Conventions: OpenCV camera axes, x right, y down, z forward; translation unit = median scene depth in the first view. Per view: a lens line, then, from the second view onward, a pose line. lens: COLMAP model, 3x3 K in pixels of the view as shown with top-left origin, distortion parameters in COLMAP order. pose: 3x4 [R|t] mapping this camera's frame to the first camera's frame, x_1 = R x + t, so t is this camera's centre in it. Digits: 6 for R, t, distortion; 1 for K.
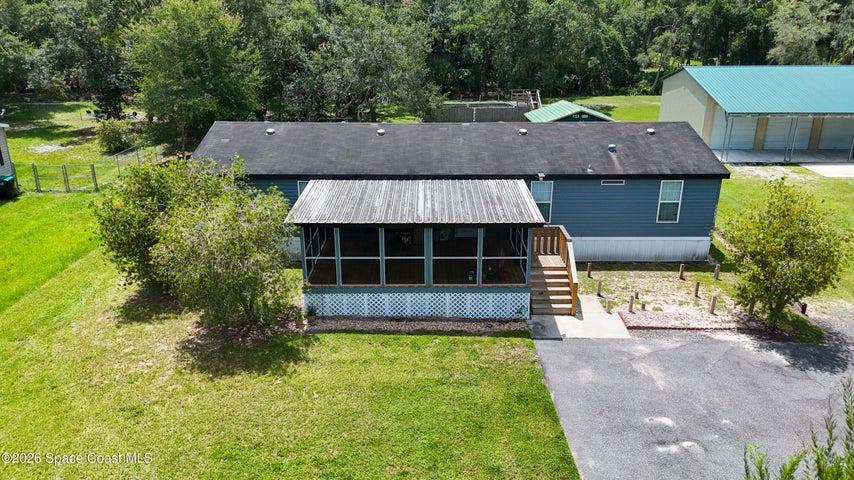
lens RADIAL K [[623.9, 0, 427.0], [0, 623.9, 240.0], [0, 0, 1]] dist [0.107149, -0.147946]
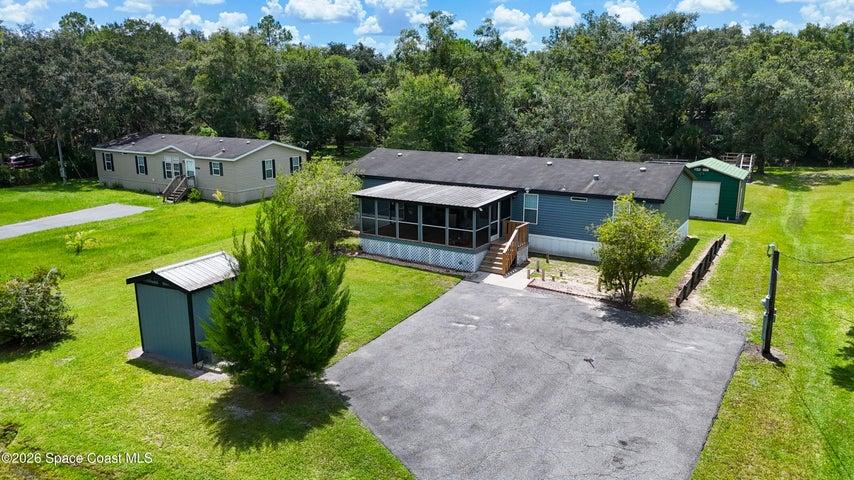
lens RADIAL K [[623.9, 0, 427.0], [0, 623.9, 240.0], [0, 0, 1]] dist [0.107149, -0.147946]
pose [[0.851839, 0.122515, -0.509275, 0.721103], [-0.175433, 0.982840, -0.056997, 0.133973], [0.493552, 0.137896, 0.858715, -0.340435]]
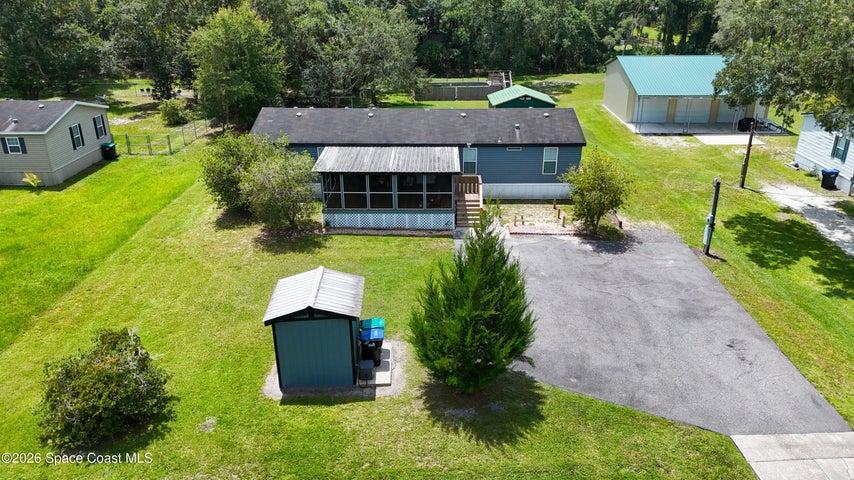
lens RADIAL K [[623.9, 0, 427.0], [0, 623.9, 240.0], [0, 0, 1]] dist [0.107149, -0.147946]
pose [[0.999874, 0.003379, -0.015487, 0.098225], [-0.002556, 0.998598, 0.052881, 0.056389], [0.015644, -0.052835, 0.998481, -0.602796]]
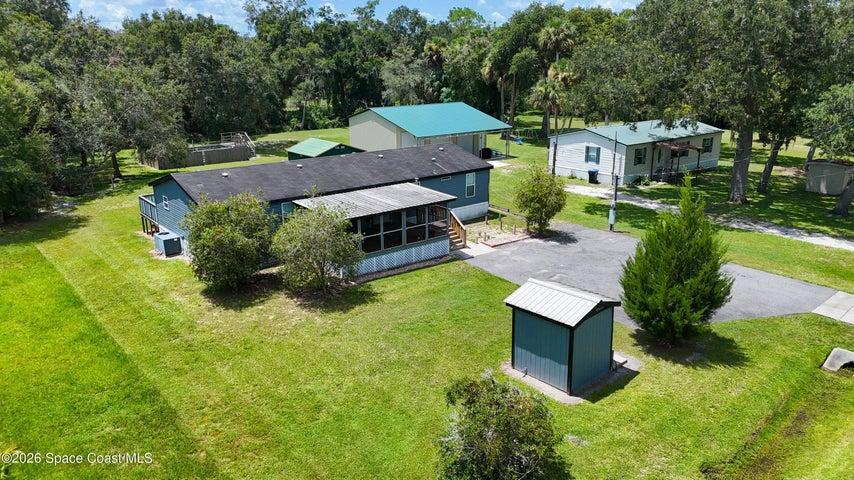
lens RADIAL K [[623.9, 0, 427.0], [0, 623.9, 240.0], [0, 0, 1]] dist [0.107149, -0.147946]
pose [[0.778419, -0.181822, 0.600837, -0.827616], [0.214095, 0.976644, 0.018174, 0.034646], [-0.590108, 0.114489, 0.799165, -0.349450]]
